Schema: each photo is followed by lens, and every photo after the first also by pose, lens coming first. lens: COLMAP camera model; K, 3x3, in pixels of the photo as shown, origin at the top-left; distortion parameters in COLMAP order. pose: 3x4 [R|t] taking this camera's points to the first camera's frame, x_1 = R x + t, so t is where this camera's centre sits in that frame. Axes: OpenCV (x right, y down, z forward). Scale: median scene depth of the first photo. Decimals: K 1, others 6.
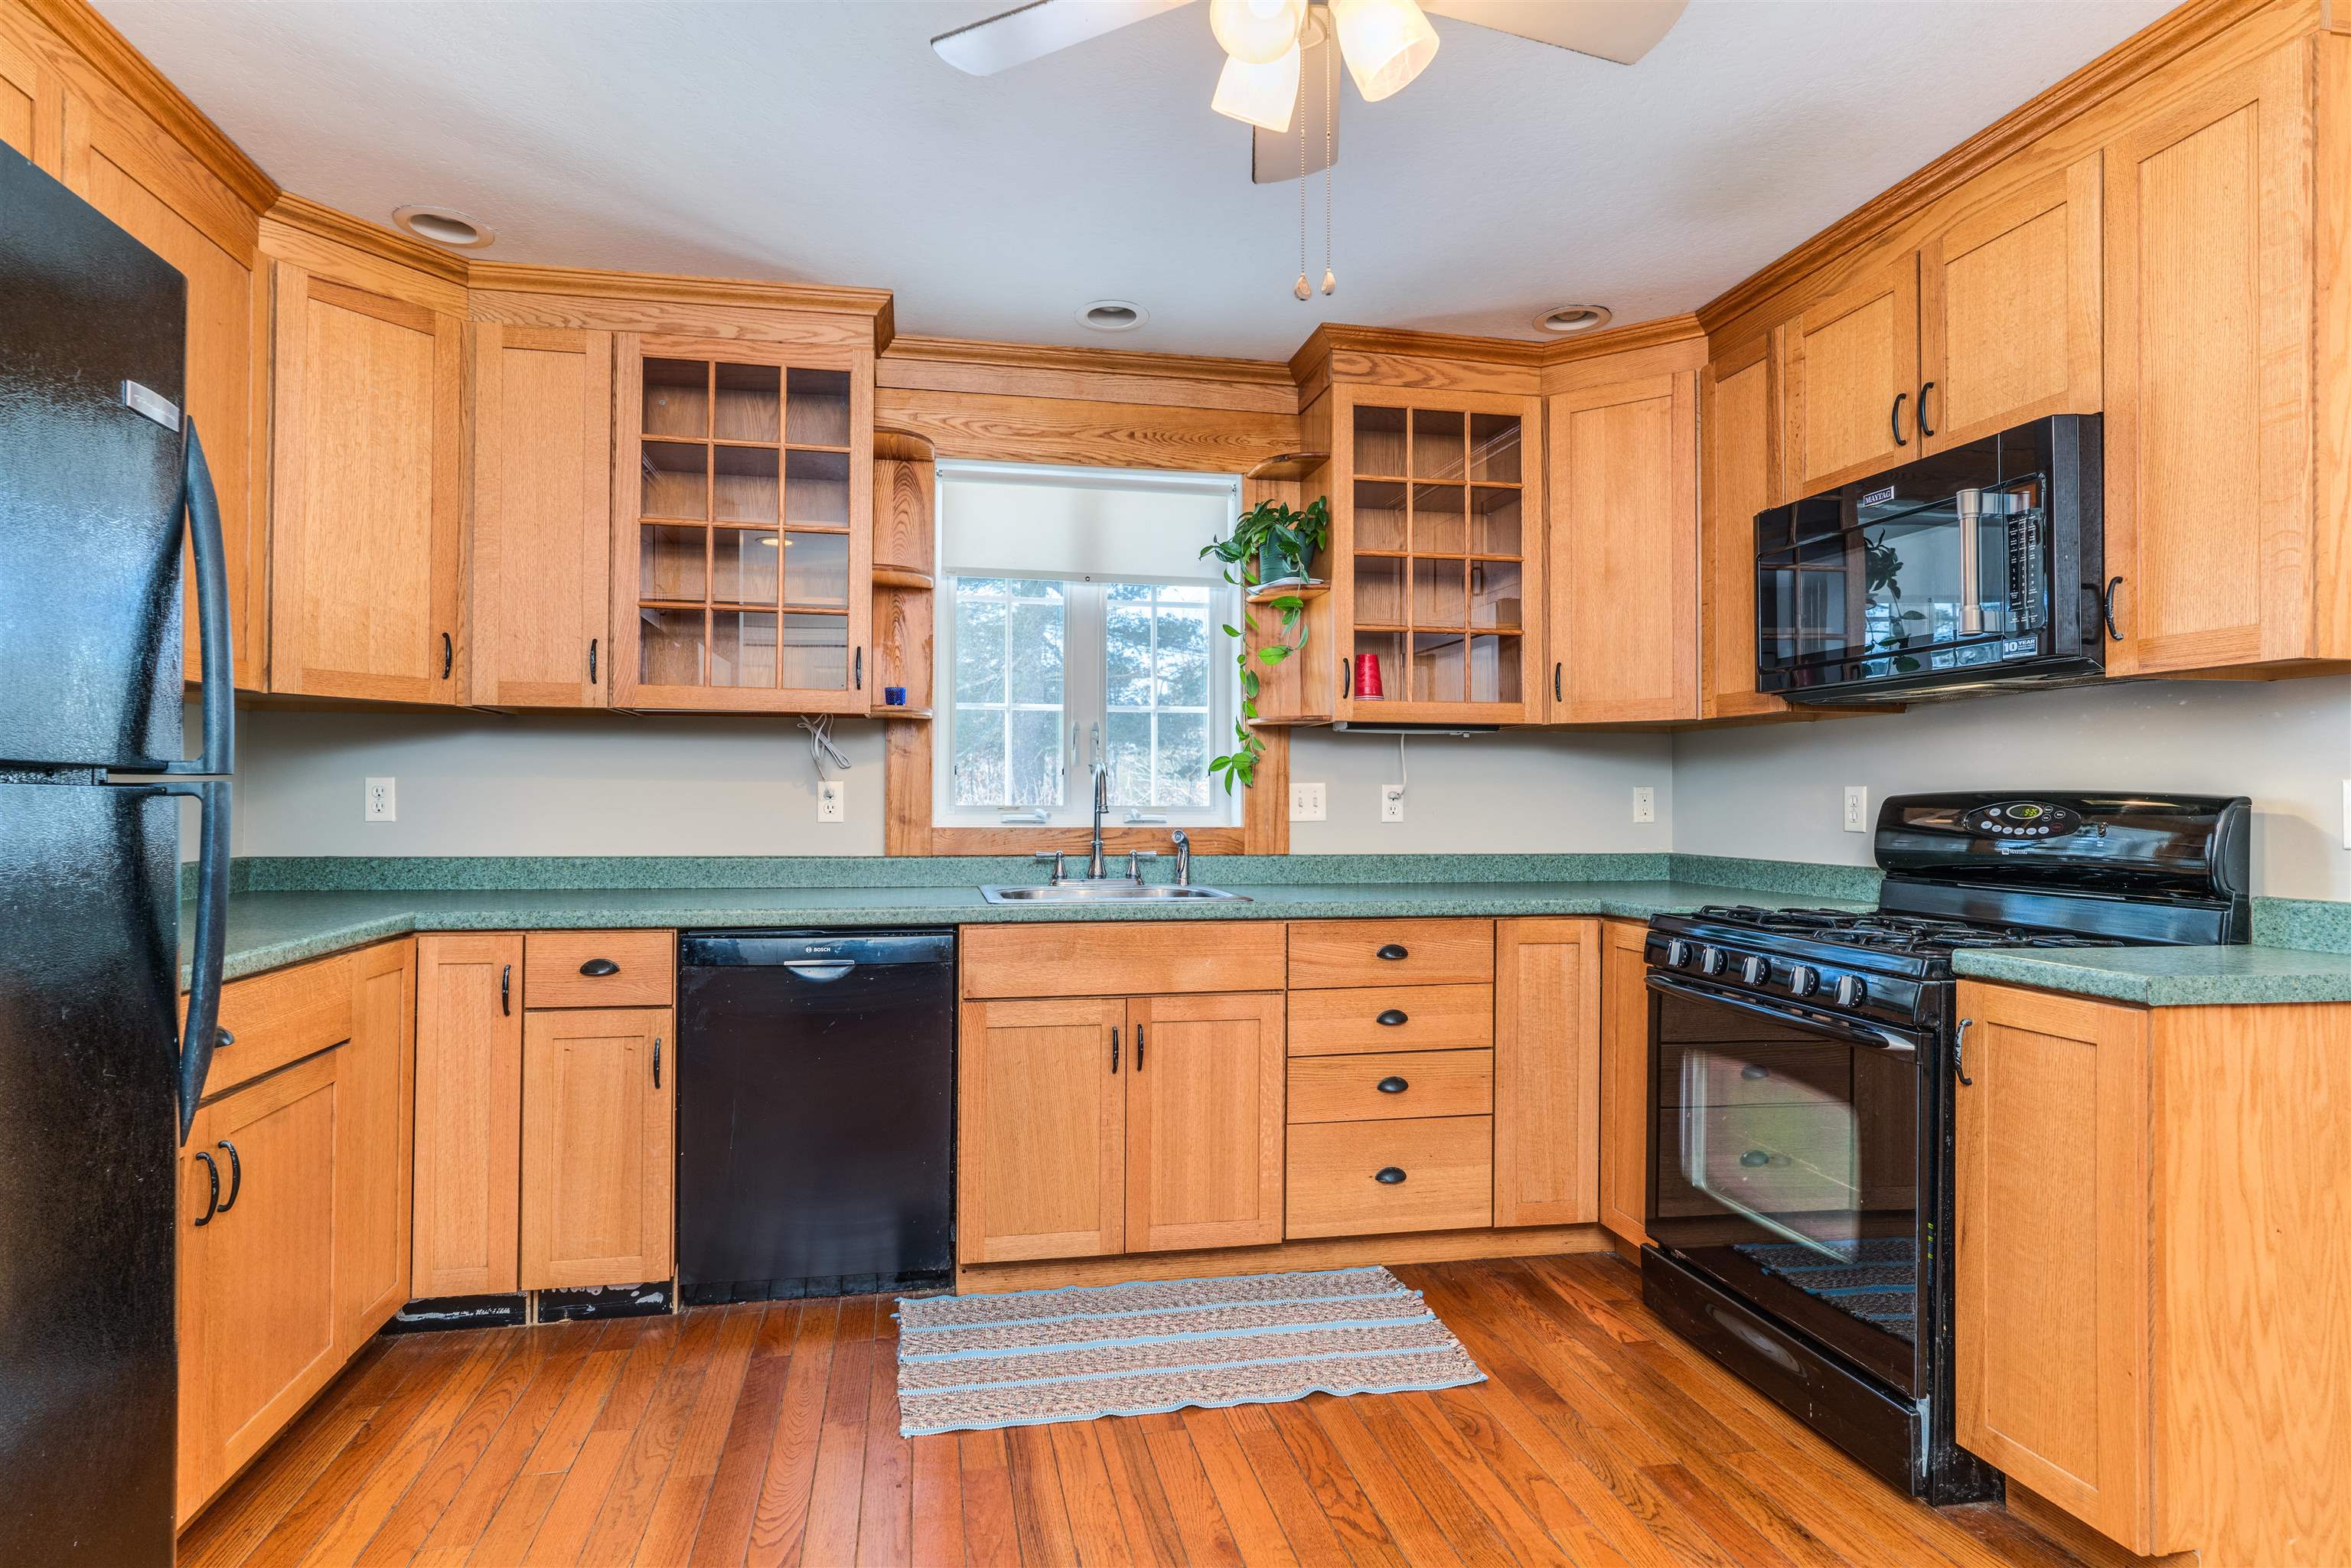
lens RADIAL K [[1239.8, 0, 1175.5], [0, 1239.8, 784.0], [0, 0, 1]] dist [-0.016223, 0.015856]
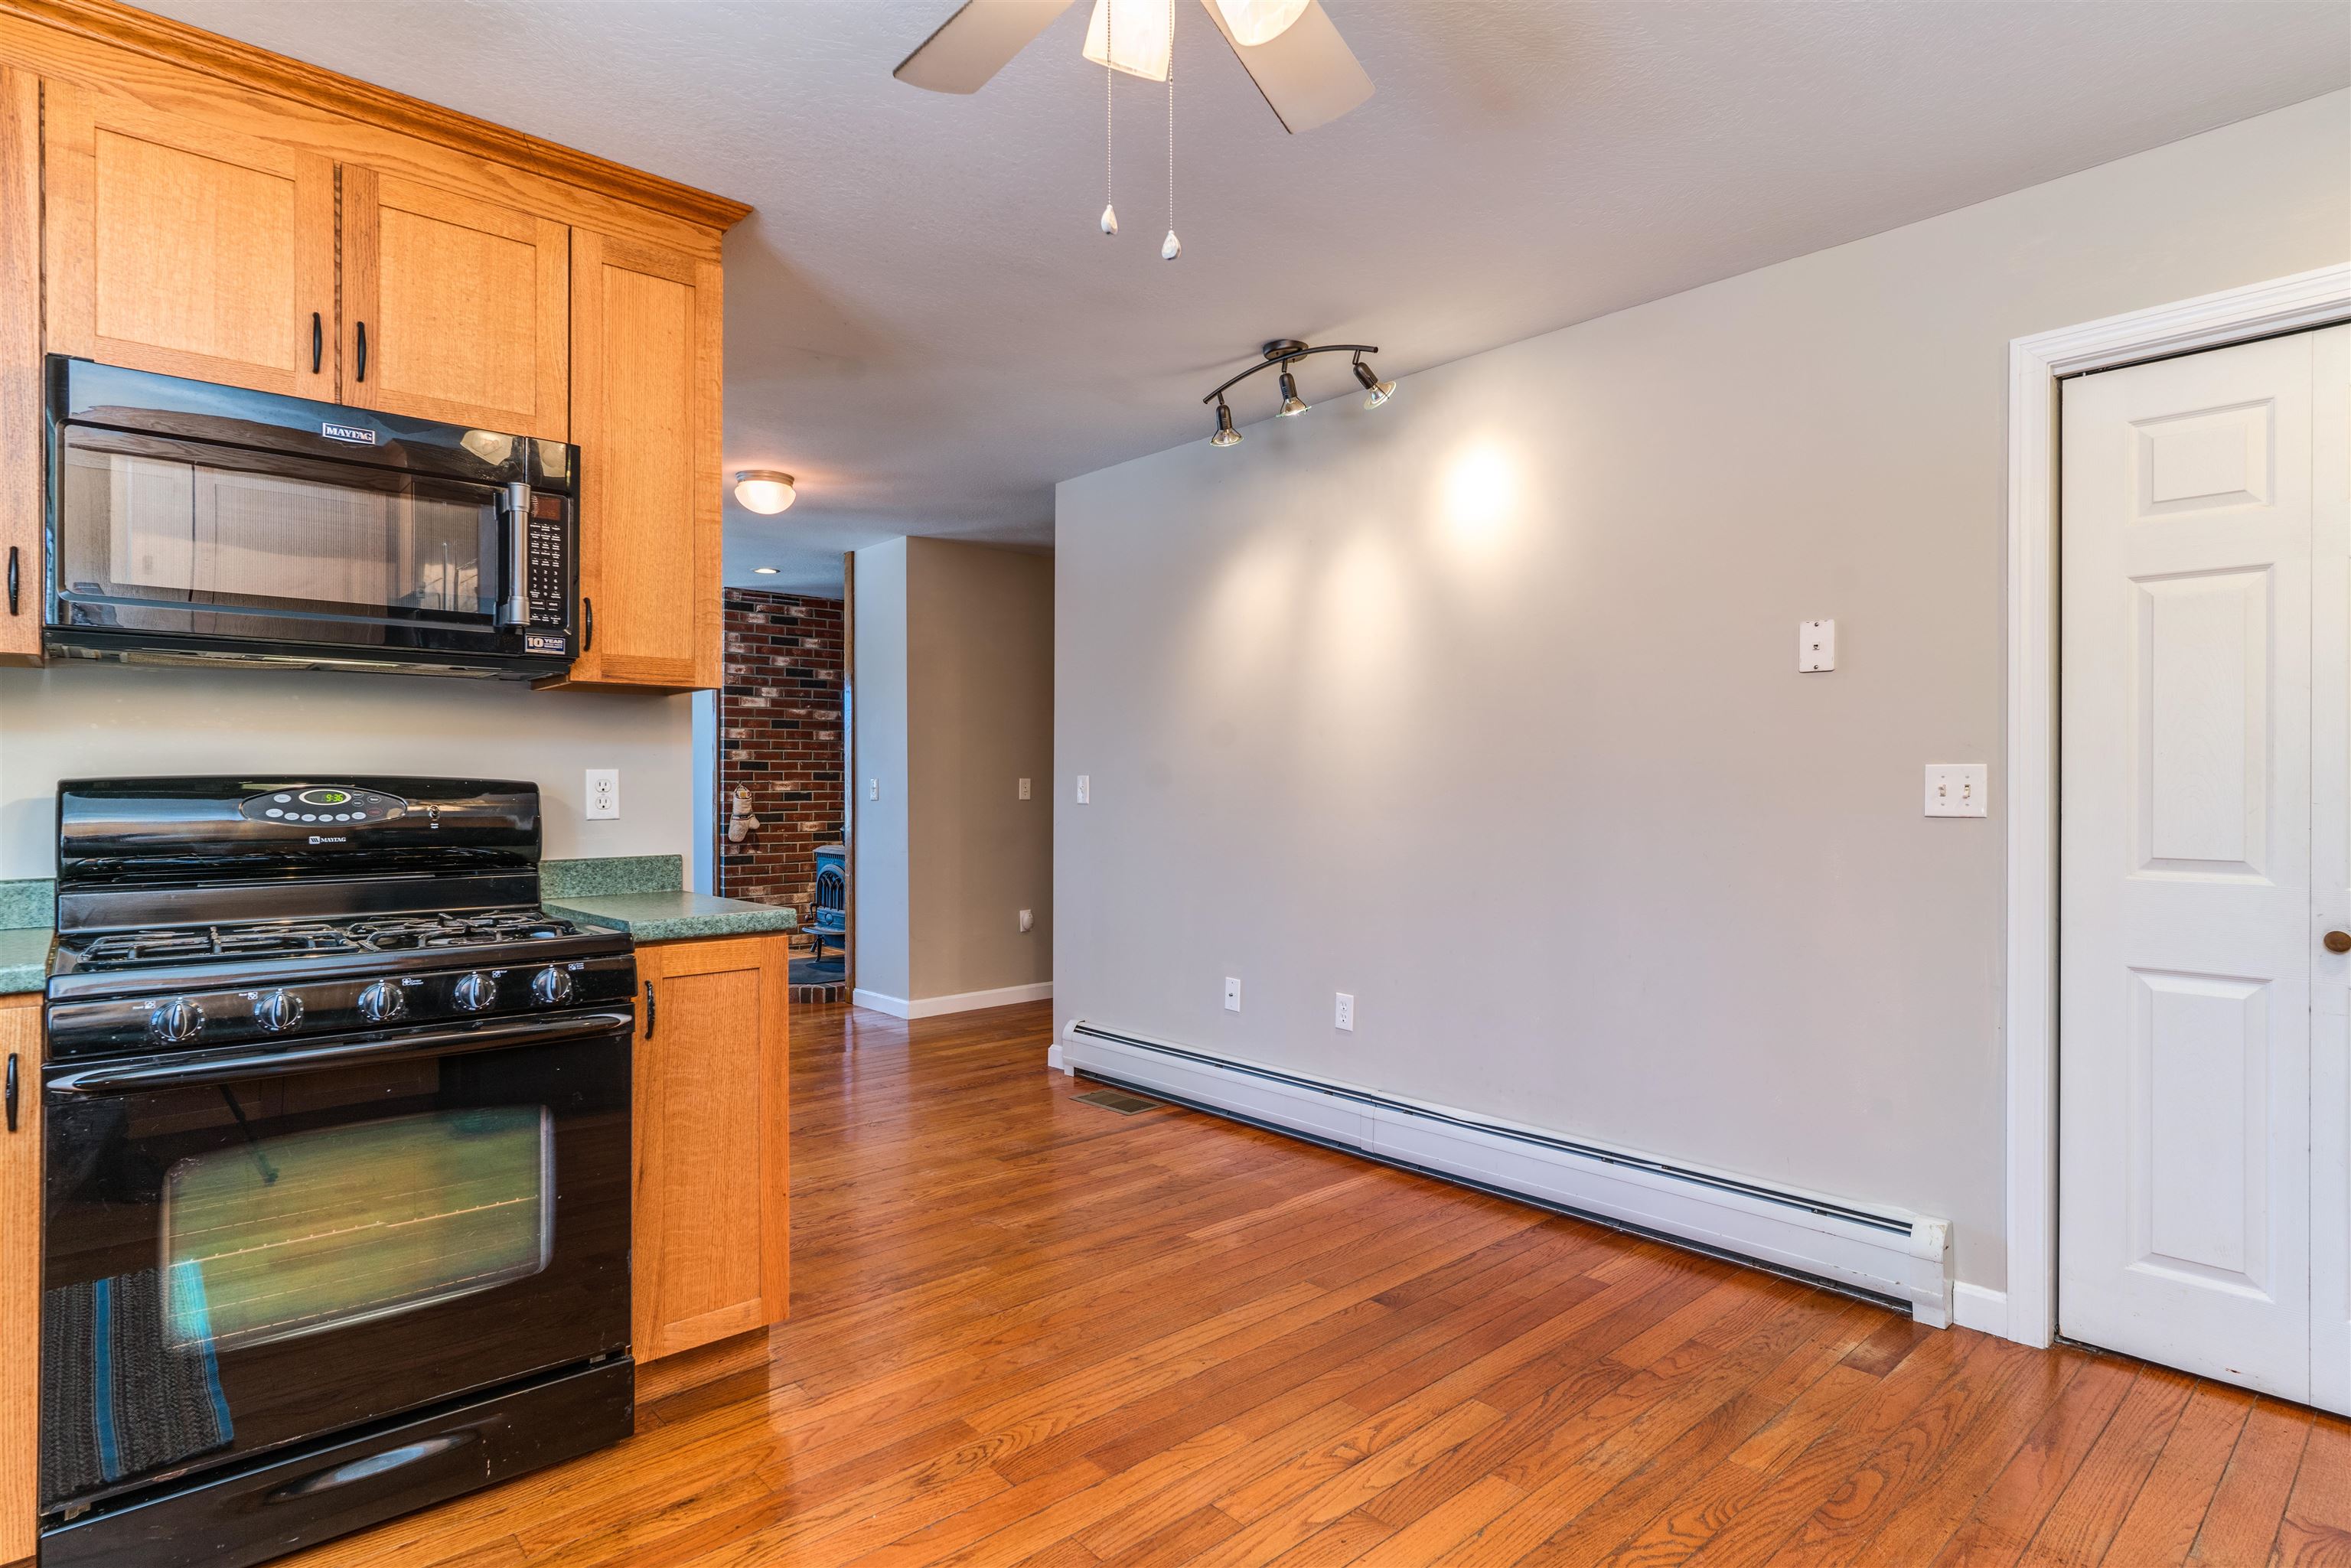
lens RADIAL K [[1239.8, 0, 1175.5], [0, 1239.8, 784.0], [0, 0, 1]] dist [-0.016223, 0.015856]
pose [[-0.506385, -0.003615, 0.862300, -0.388632], [-0.012259, 0.999920, -0.003007, 0.005819], [-0.862220, -0.012094, -0.506389, 0.782022]]
